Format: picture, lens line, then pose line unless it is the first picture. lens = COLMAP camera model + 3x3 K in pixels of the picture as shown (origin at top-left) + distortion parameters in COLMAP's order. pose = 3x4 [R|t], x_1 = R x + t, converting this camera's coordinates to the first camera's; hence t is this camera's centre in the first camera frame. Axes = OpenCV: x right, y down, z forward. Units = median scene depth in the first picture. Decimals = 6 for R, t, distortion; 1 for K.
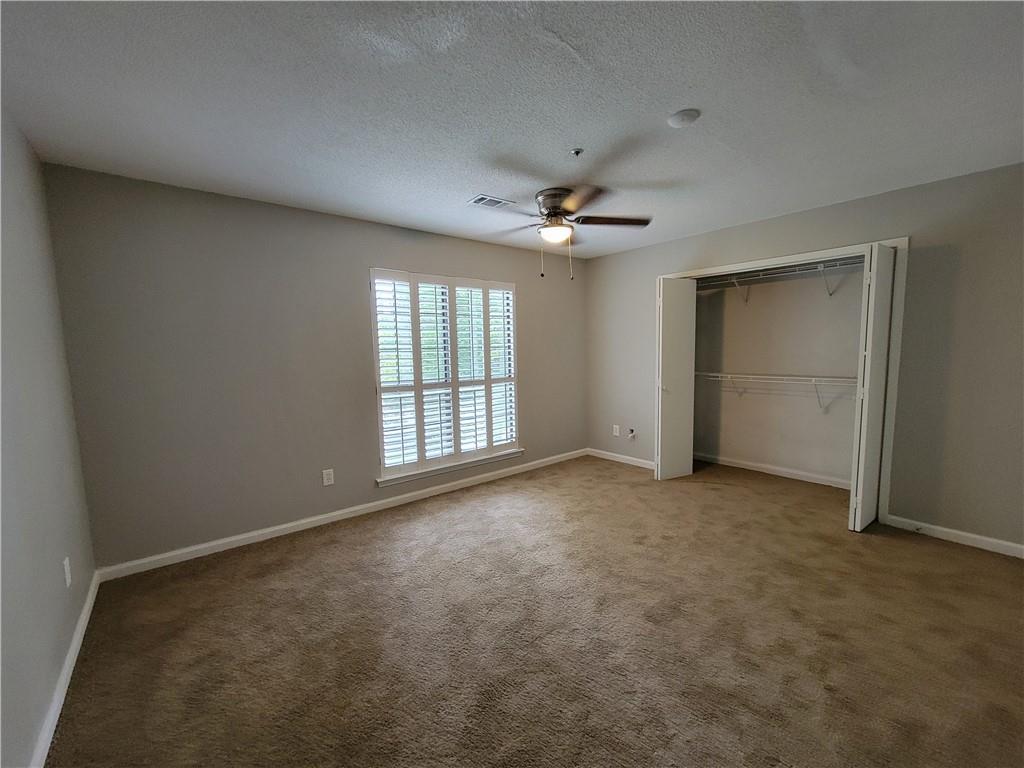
lens RADIAL K [[418.4, 0, 512.9], [0, 418.4, 379.3], [0, 0, 1]] dist [-0.007122, 0.003753]
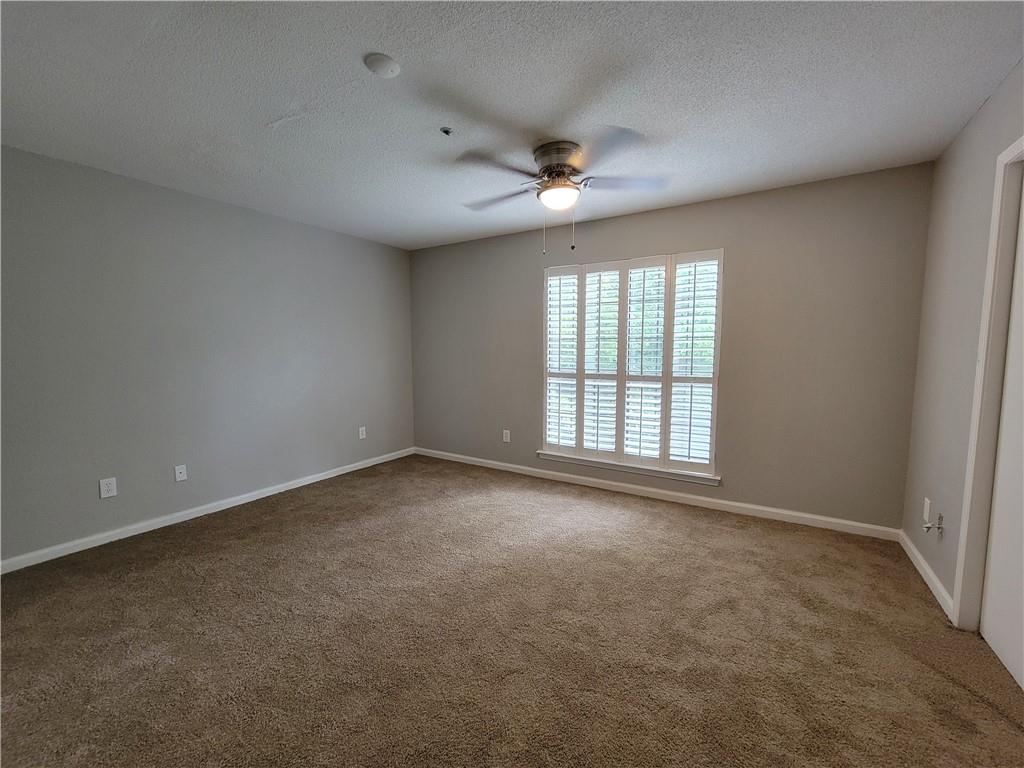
lens RADIAL K [[418.4, 0, 514.2], [0, 418.4, 381.4], [0, 0, 1]] dist [-0.007122, 0.003753]
pose [[0.355857, 0.108645, -0.928203, 0.635052], [-0.074170, 0.993370, 0.087837, -0.043590], [0.931592, 0.037587, 0.361556, 0.455065]]
